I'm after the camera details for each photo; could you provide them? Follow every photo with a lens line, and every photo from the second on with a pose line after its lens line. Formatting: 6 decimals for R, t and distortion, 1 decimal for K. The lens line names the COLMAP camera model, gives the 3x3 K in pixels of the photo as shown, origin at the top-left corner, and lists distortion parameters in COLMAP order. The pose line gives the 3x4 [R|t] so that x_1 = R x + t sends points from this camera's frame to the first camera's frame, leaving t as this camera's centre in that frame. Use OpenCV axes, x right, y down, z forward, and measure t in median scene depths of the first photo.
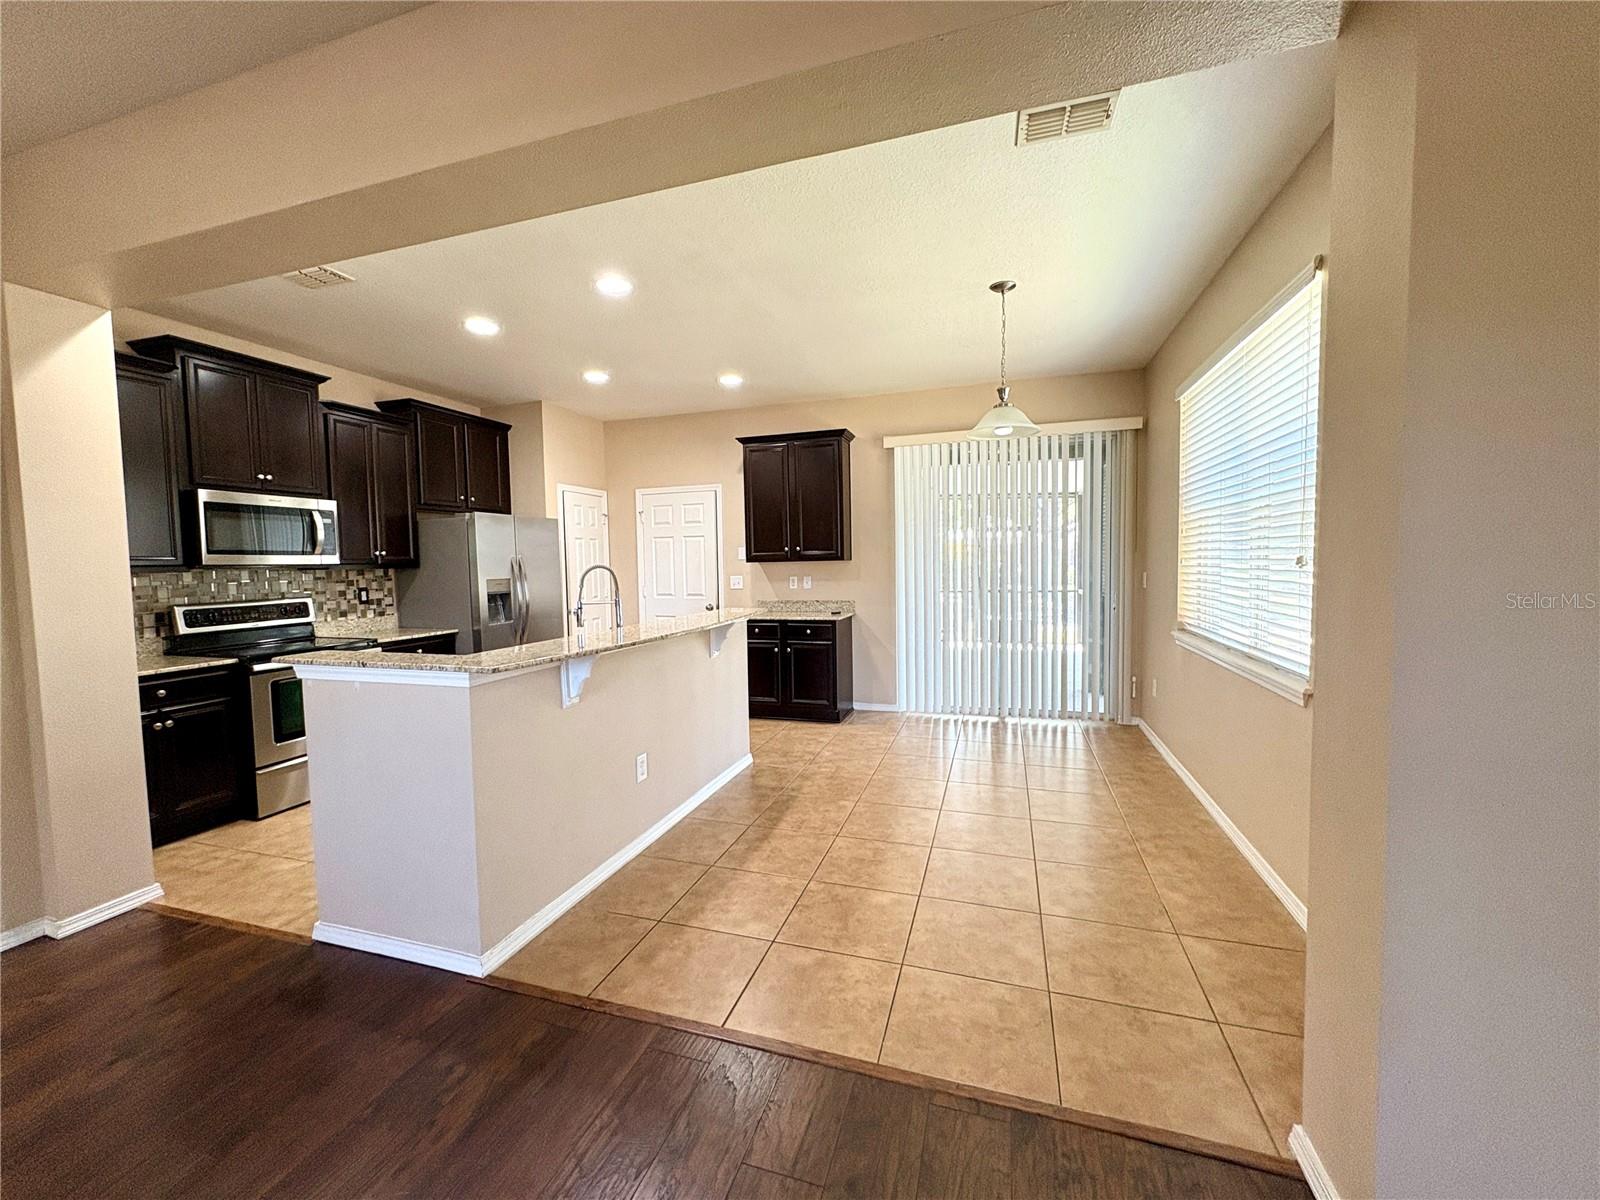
lens RADIAL K [[637.8, 0, 803.2], [0, 637.8, 598.0], [0, 0, 1]] dist [-0.001892, 0.000560]
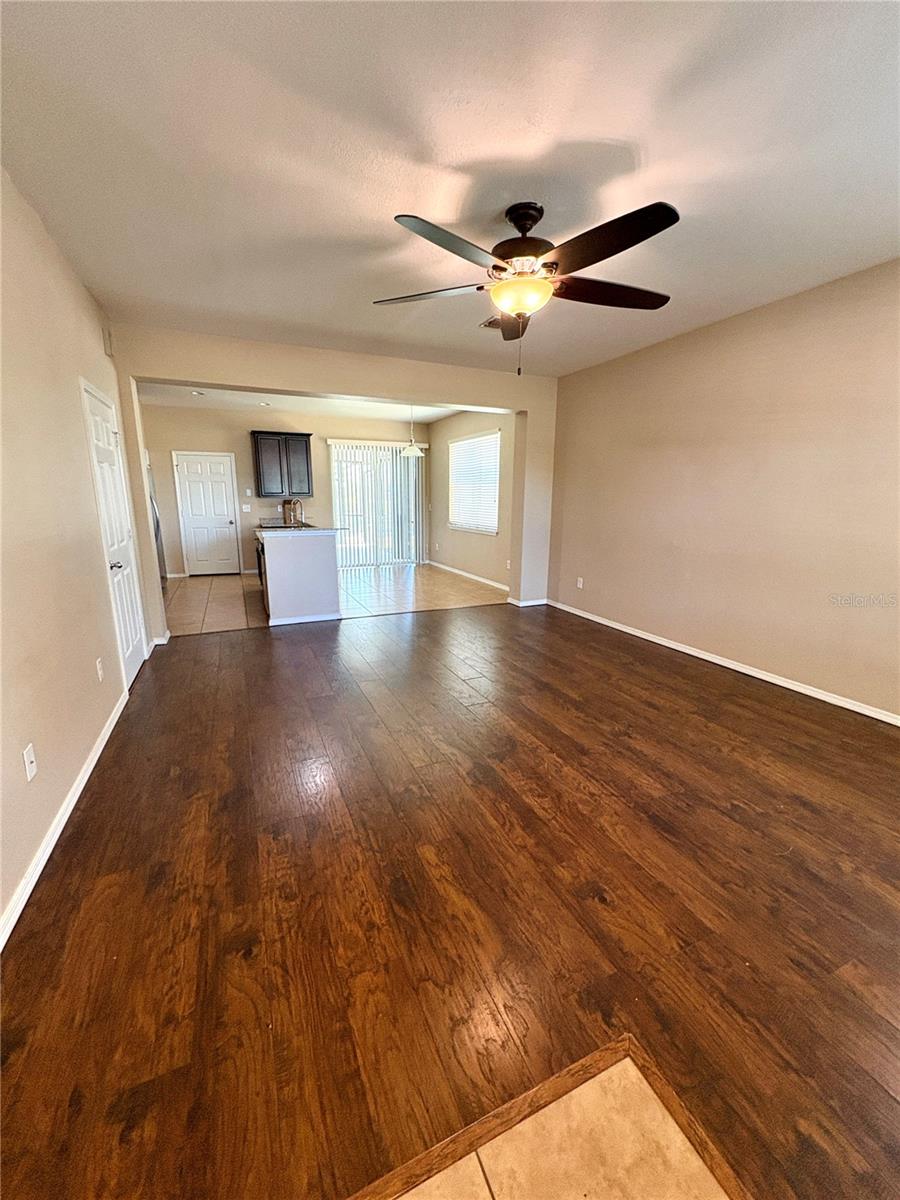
lens RADIAL K [[478.4, 0, 455.5], [0, 478.4, 604.9], [0, 0, 1]] dist [-0.001892, 0.000560]
pose [[0.750943, -0.117978, 0.649742, -0.904362], [0.018492, 0.987283, 0.157895, 0.068513], [-0.660108, -0.106555, 0.743575, -0.727469]]
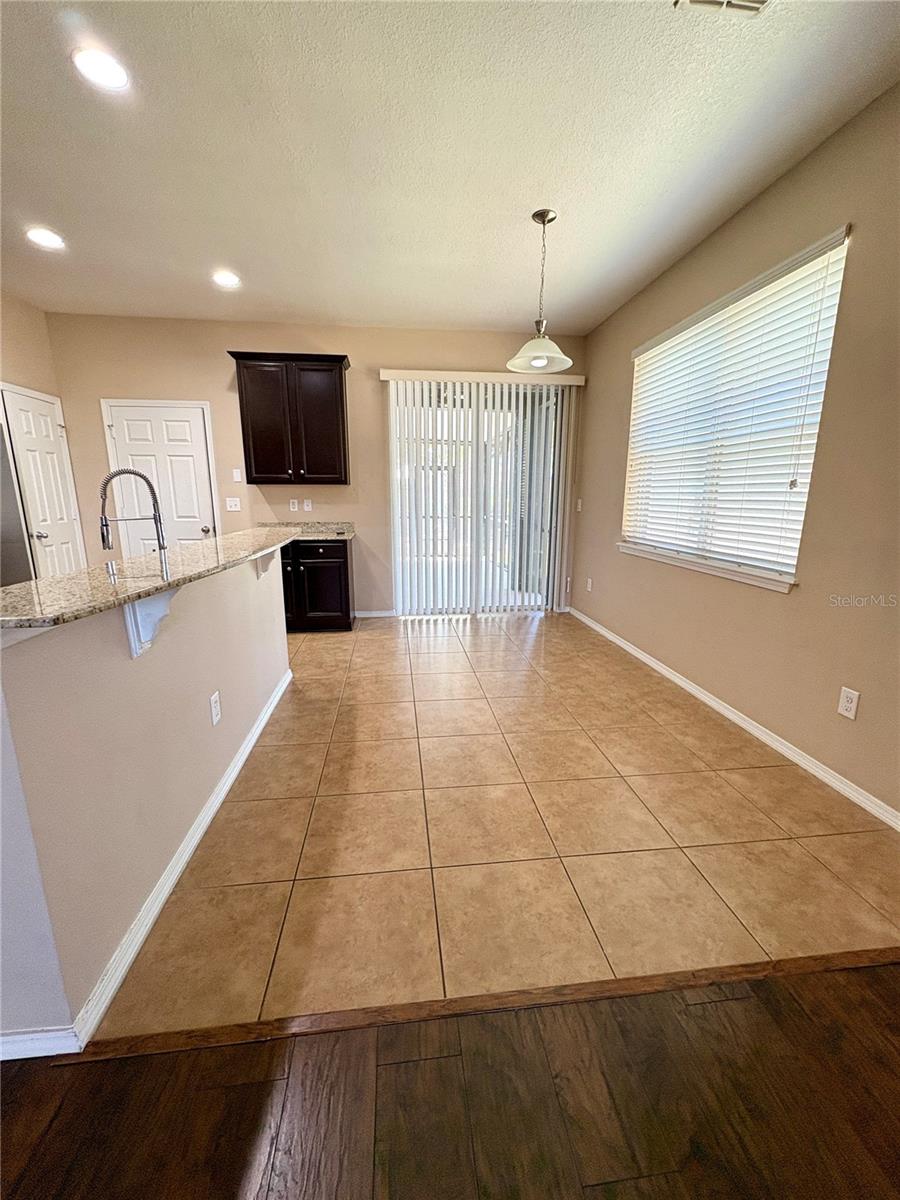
lens RADIAL K [[478.4, 0, 455.8], [0, 478.4, 599.0], [0, 0, 1]] dist [-0.001892, 0.000560]
pose [[0.909894, -0.068305, 0.409178, -0.160867], [0.004804, 0.988020, 0.154251, 0.013242], [-0.414812, -0.138386, 0.899322, 0.221904]]
